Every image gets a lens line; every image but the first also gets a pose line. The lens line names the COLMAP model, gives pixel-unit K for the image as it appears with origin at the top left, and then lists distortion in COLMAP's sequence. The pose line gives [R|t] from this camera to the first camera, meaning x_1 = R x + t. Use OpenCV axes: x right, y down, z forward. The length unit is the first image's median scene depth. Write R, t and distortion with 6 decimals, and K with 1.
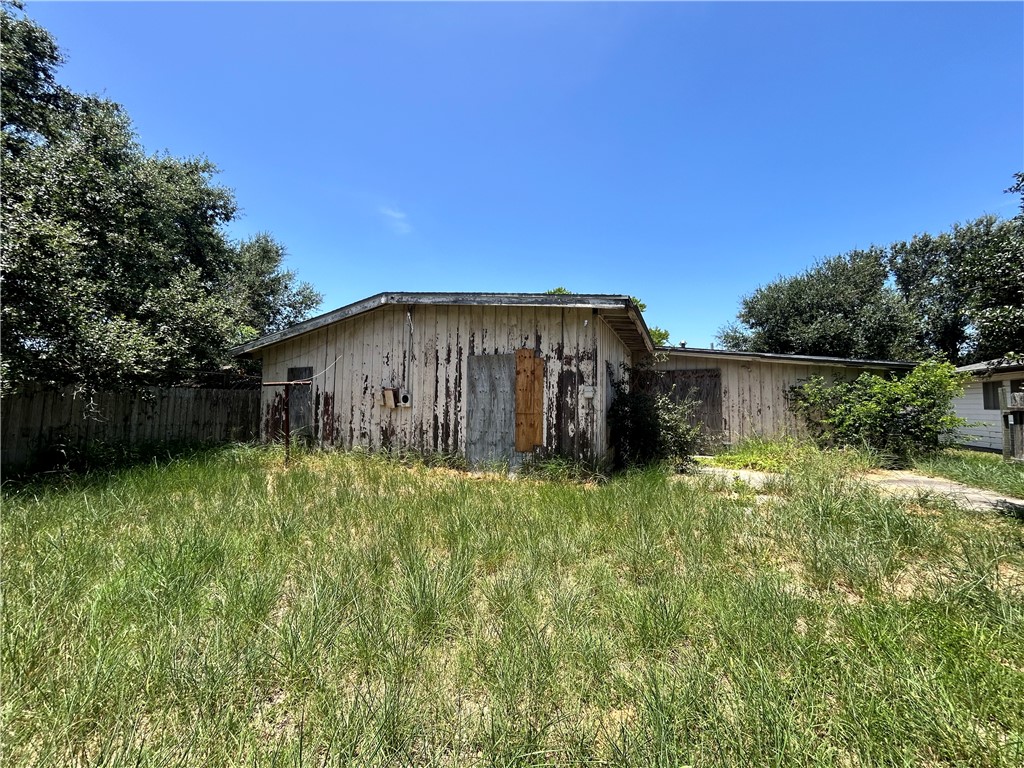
lens RADIAL K [[410.6, 0, 513.2], [0, 410.6, 380.3], [0, 0, 1]] dist [-0.000332, -0.000015]
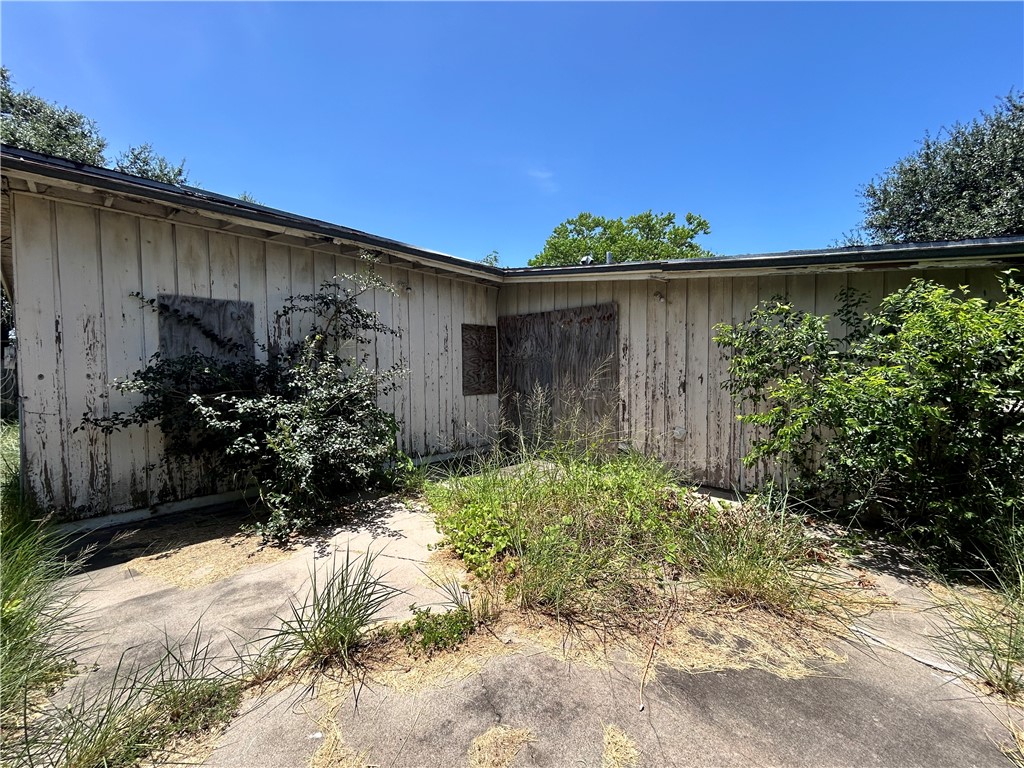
lens RADIAL K [[410.6, 0, 511.6], [0, 410.6, 385.8], [0, 0, 1]] dist [-0.000332, -0.000015]
pose [[0.942773, 0.002286, -0.333427, 0.560082], [0.034653, 0.993890, 0.104798, 0.017360], [0.331629, -0.110355, 0.936933, 0.475852]]
